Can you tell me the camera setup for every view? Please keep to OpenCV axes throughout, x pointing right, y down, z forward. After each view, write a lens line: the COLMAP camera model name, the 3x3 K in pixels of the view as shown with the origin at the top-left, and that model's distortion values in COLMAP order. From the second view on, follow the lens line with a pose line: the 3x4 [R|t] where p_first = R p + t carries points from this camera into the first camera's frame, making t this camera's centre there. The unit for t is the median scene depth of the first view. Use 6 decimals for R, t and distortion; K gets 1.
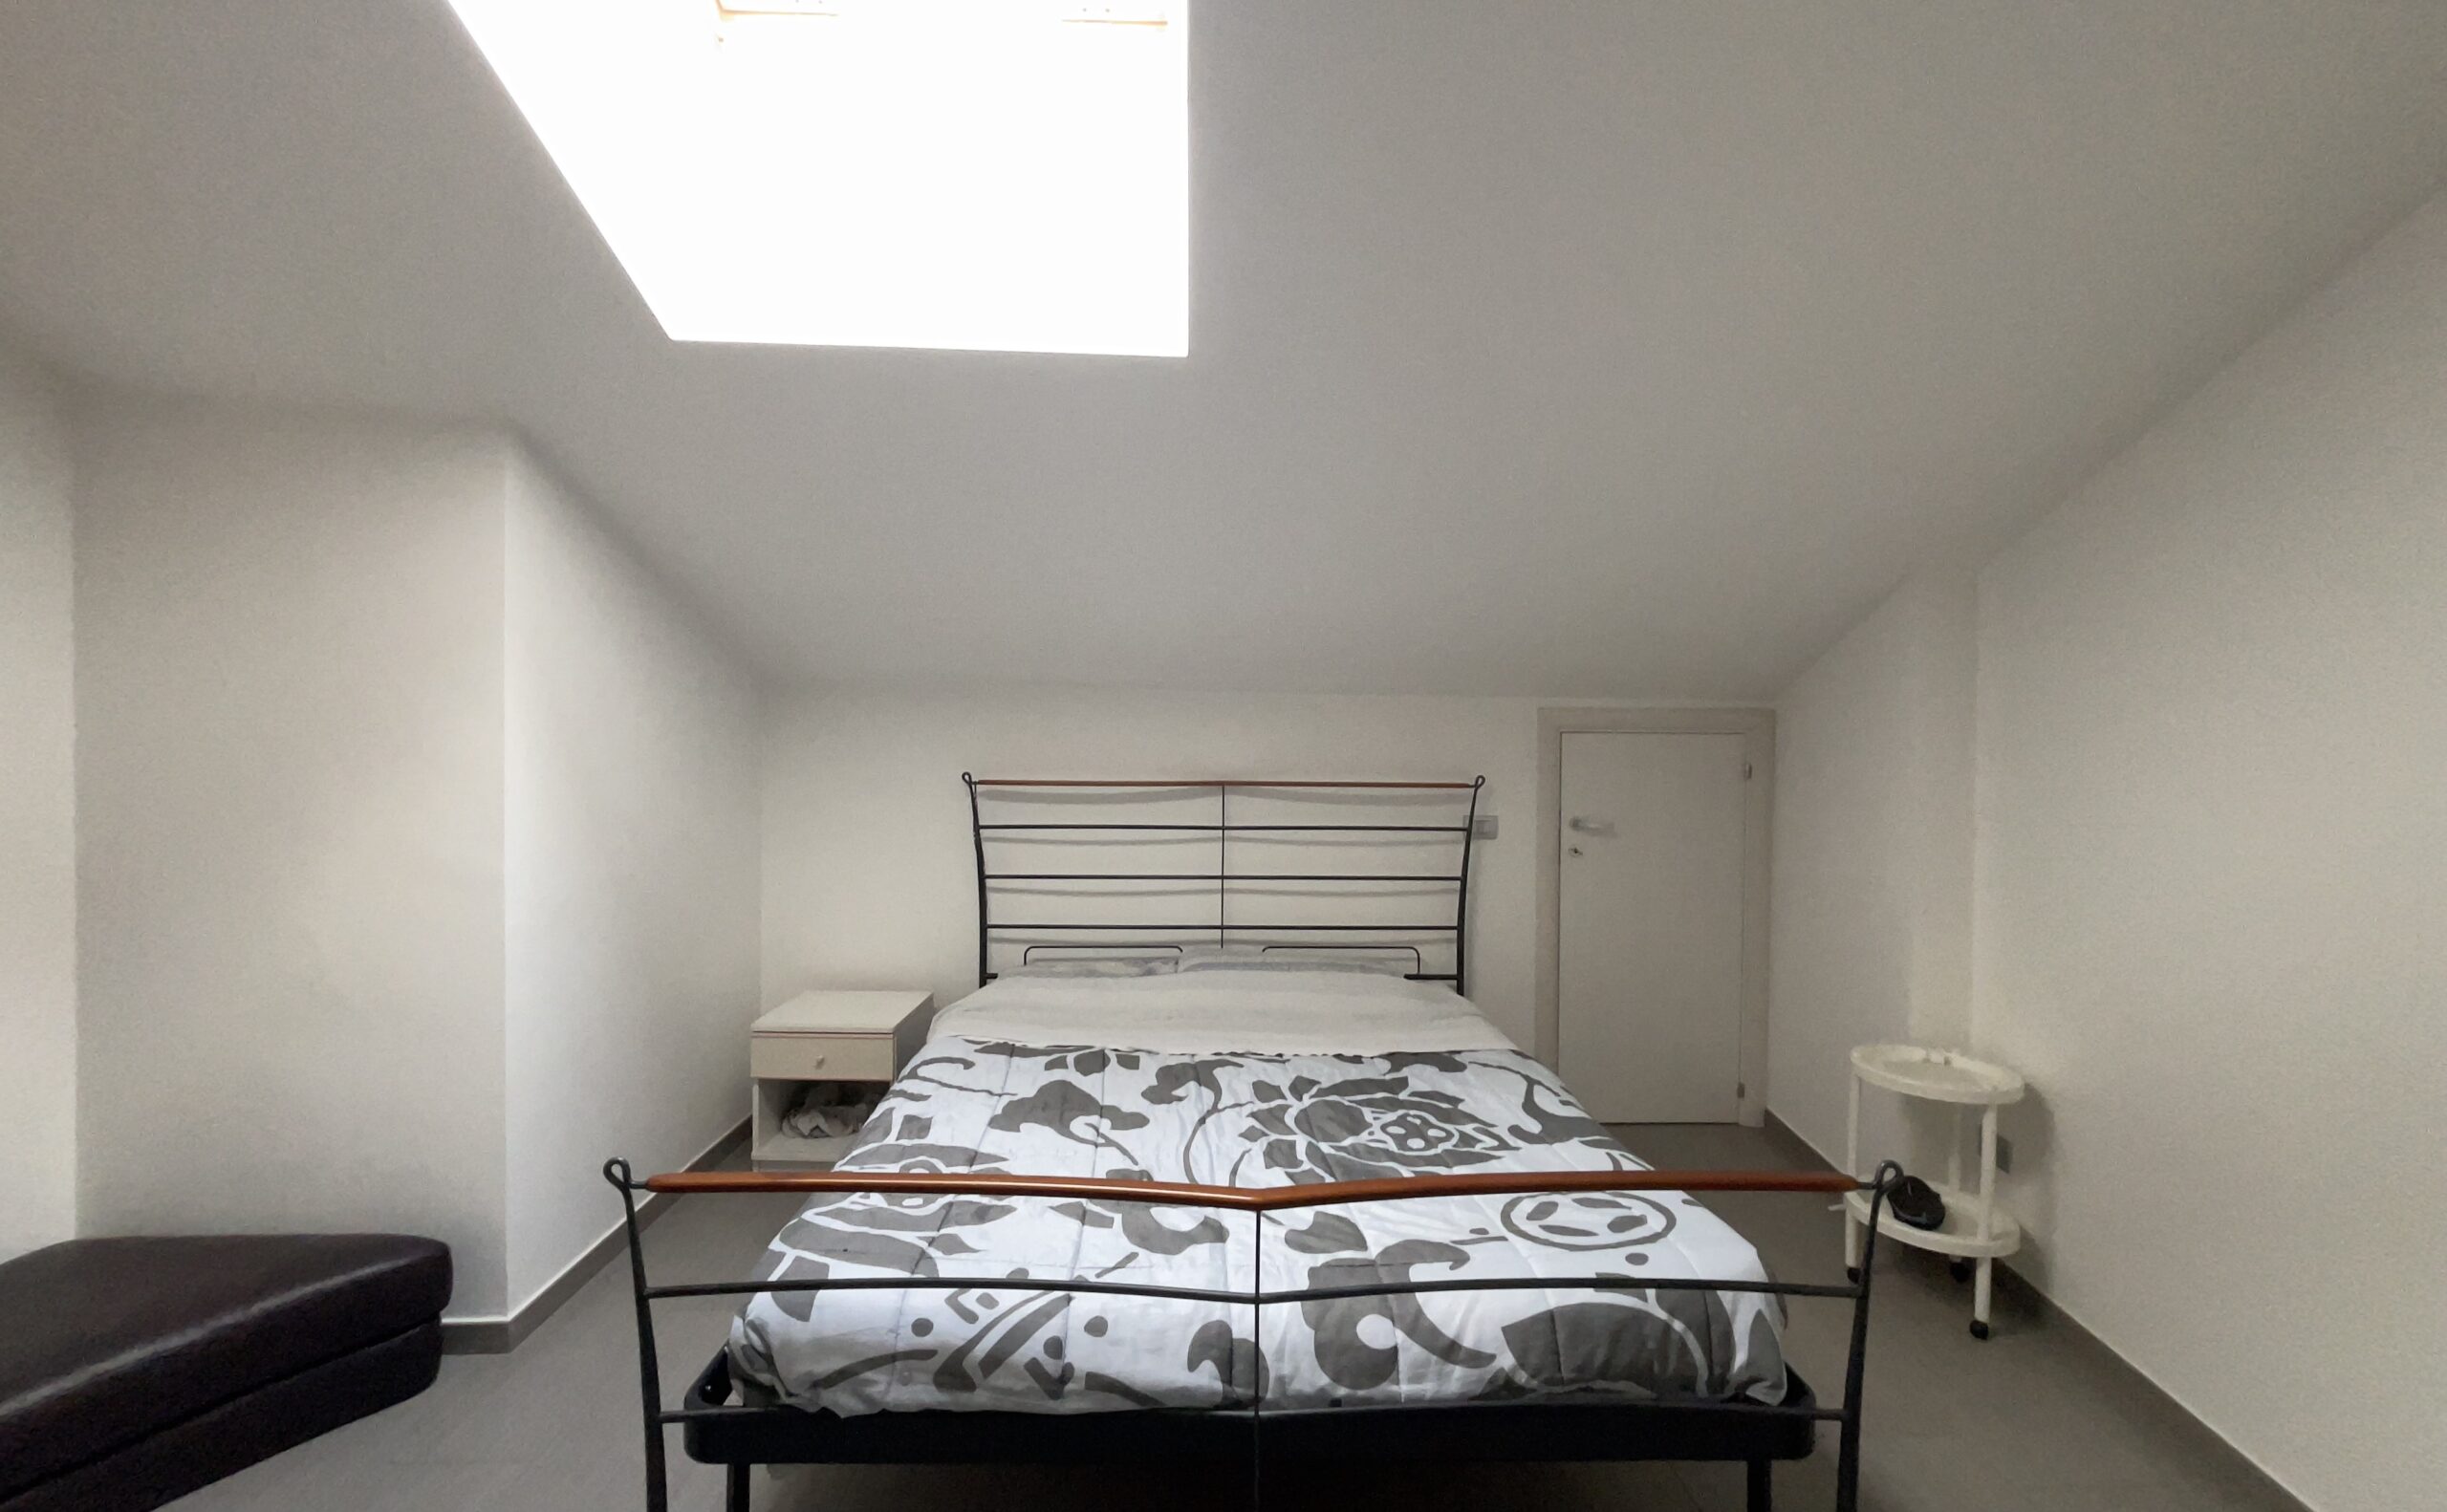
lens RADIAL K [[967.3, 0, 1166.1], [0, 967.3, 751.1], [0, 0, 1]] dist [-0.011121, -0.000201]
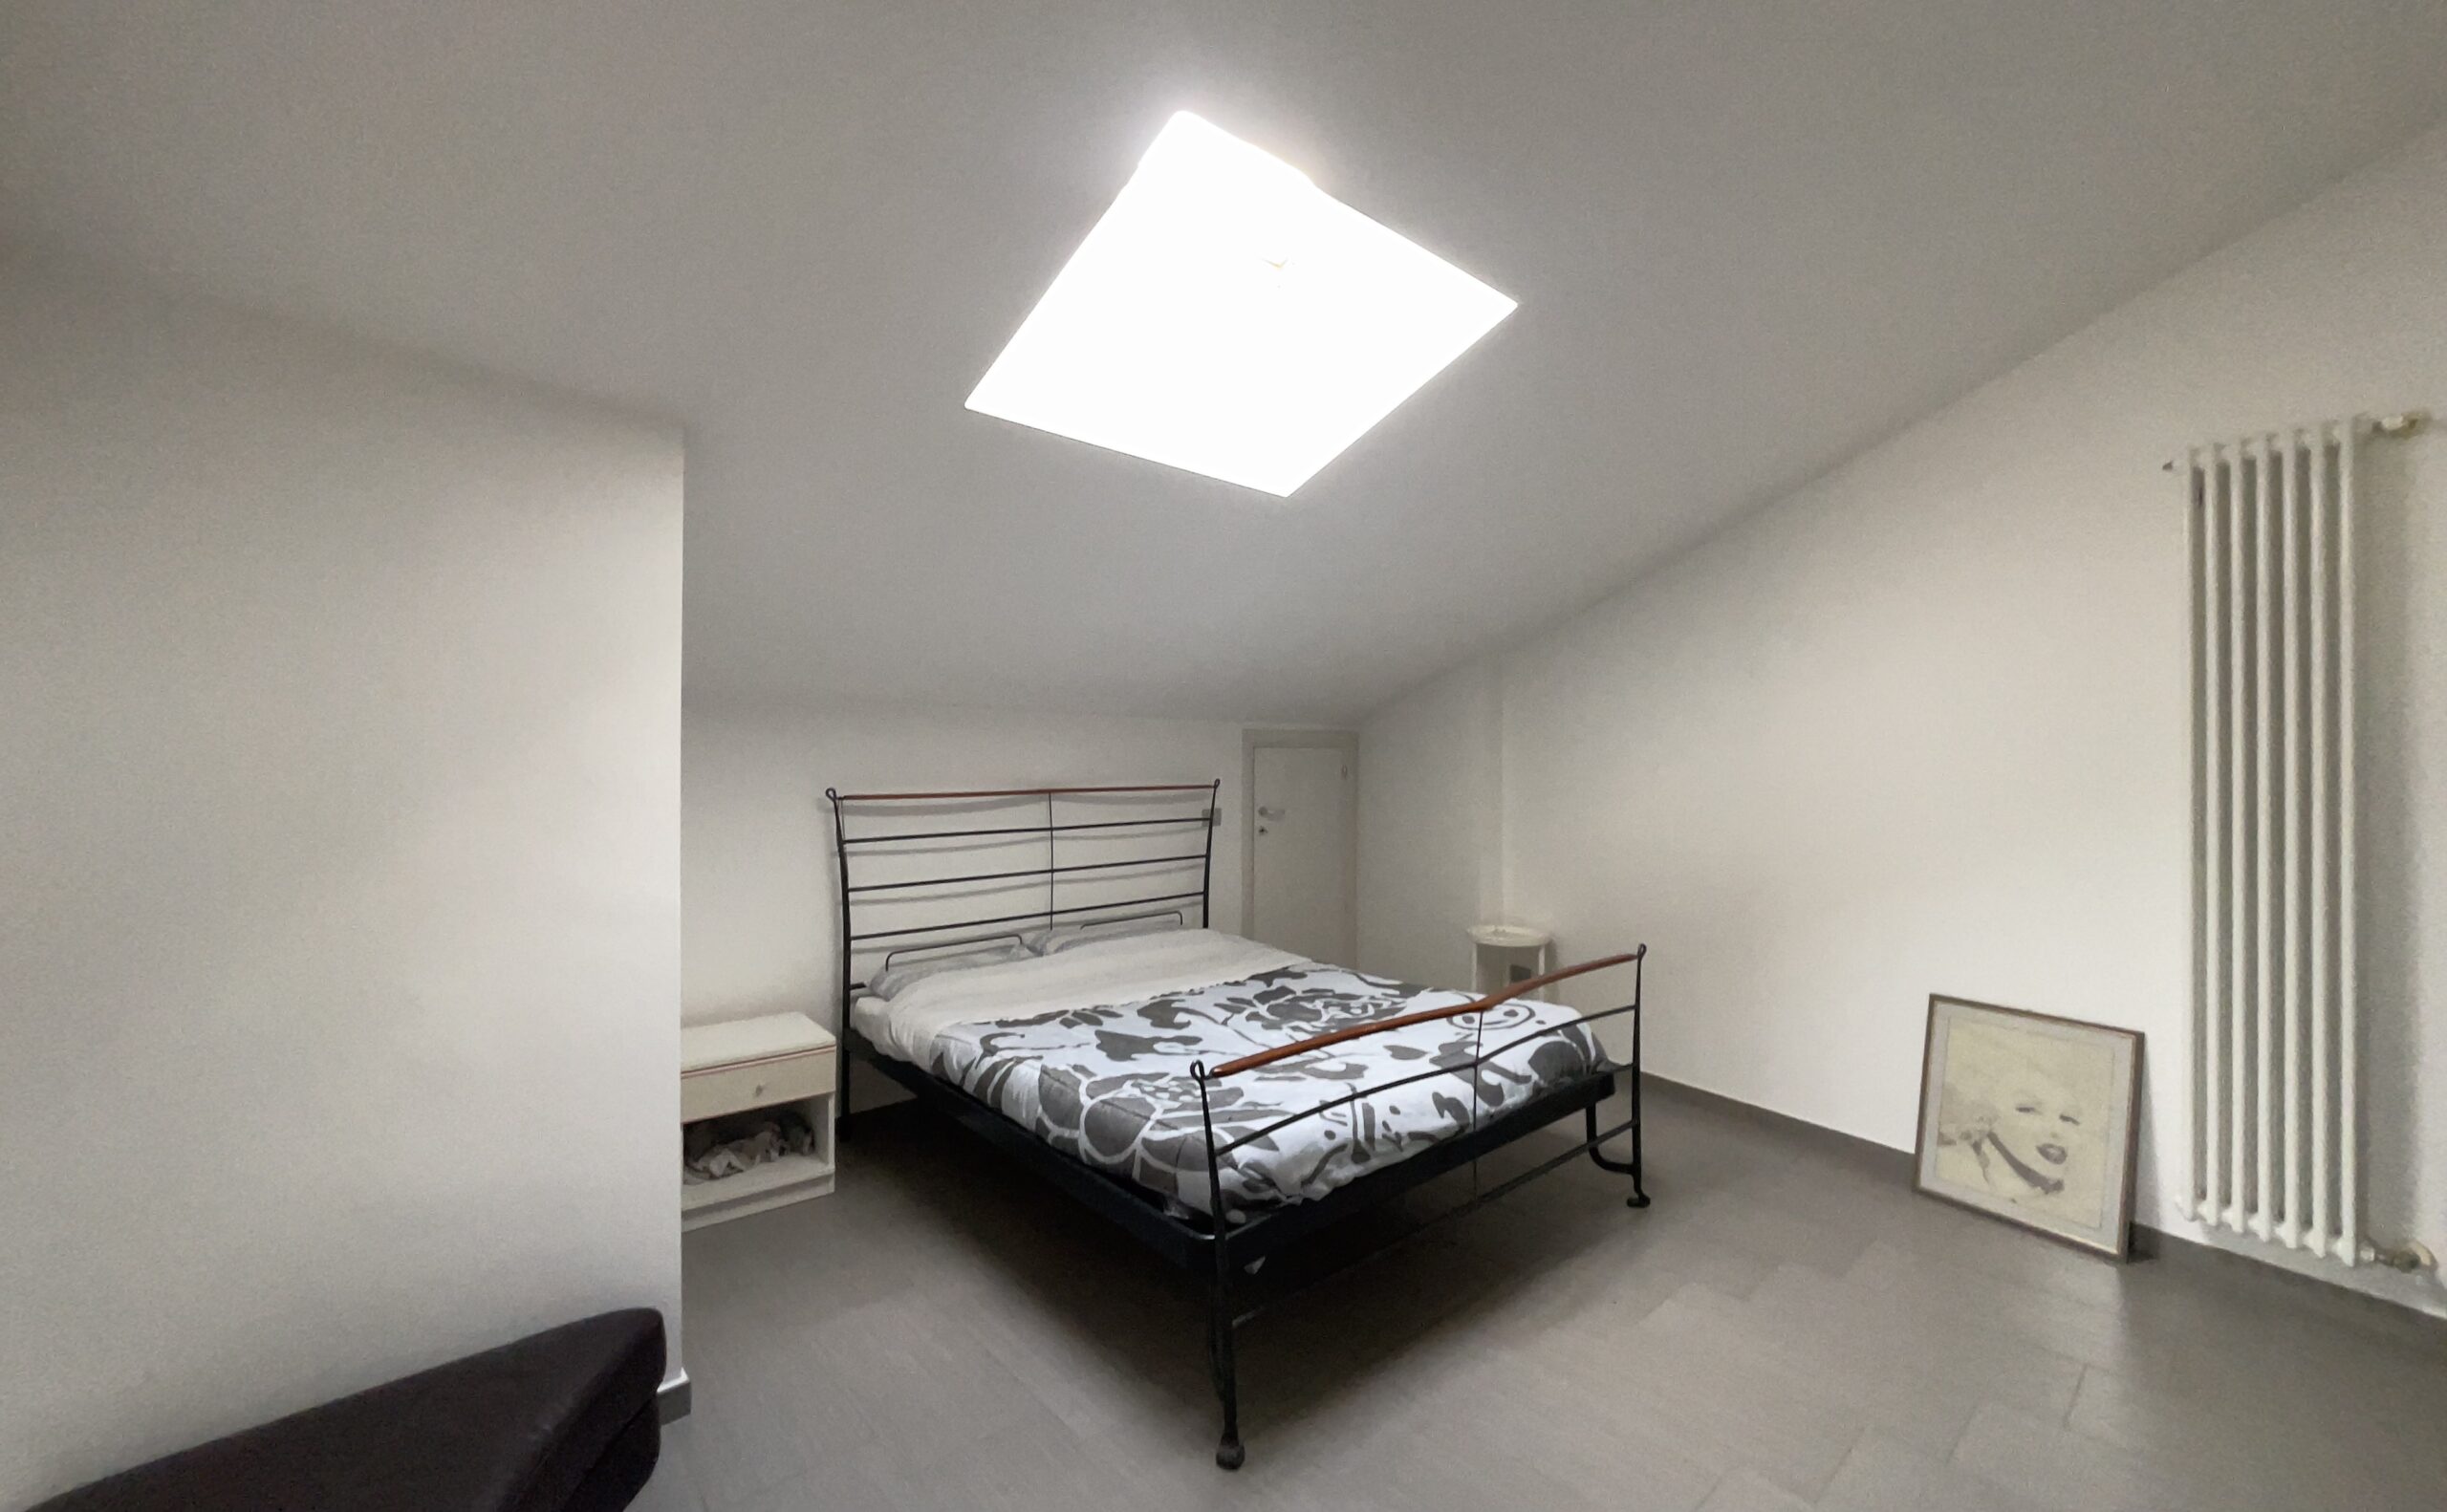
lens RADIAL K [[945.1, 0, 1191.0], [0, 945.1, 750.4], [0, 0, 1]] dist [-0.009935, 0.000139]
pose [[0.786948, -0.009127, 0.616952, -0.686006], [0.021700, 0.999681, -0.012890, 0.002551], [-0.616638, 0.023532, 0.786895, -0.027259]]
